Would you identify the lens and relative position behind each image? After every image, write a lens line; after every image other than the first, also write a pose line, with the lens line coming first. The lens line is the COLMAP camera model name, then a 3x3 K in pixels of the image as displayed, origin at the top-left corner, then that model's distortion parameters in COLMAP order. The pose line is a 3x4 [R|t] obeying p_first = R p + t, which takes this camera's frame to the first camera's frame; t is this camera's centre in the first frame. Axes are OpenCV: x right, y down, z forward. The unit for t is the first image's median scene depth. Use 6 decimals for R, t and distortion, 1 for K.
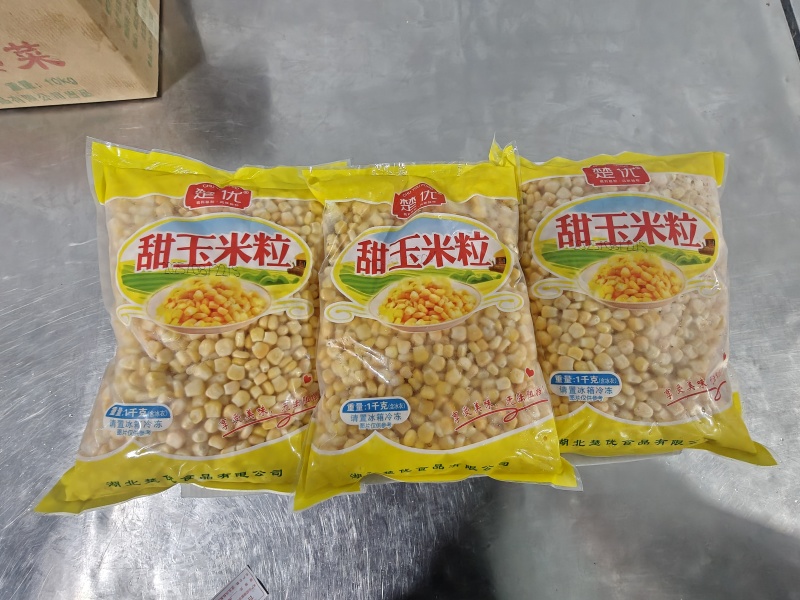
lens RADIAL K [[364.0, 0, 400.4], [0, 364.0, 302.8], [0, 0, 1]] dist [-0.000255, -0.000051]
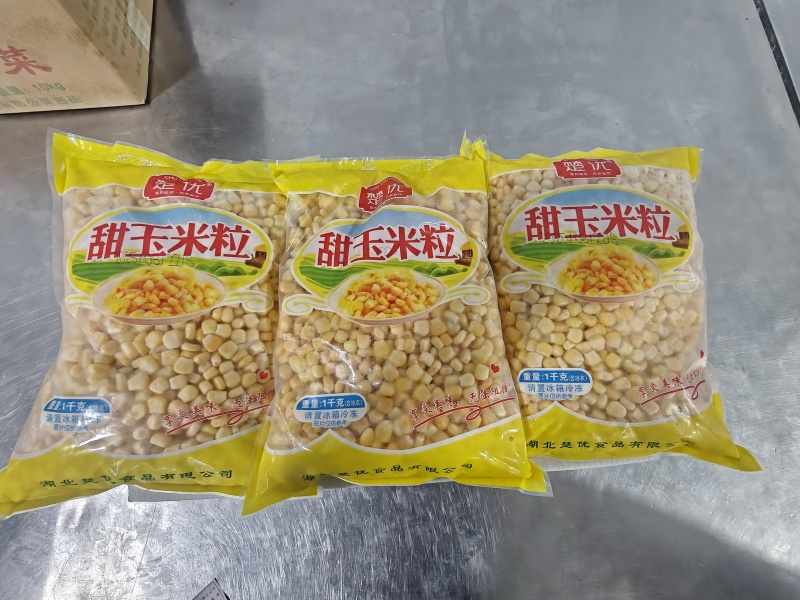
lens RADIAL K [[357.6, 0, 400.5], [0, 357.6, 302.9], [0, 0, 1]] dist [0.000105, -0.000209]
pose [[0.999973, 0.005132, -0.005319, 0.107065], [-0.005352, 0.999097, -0.042155, 0.057923], [0.005098, 0.042182, 0.999097, 0.057029]]
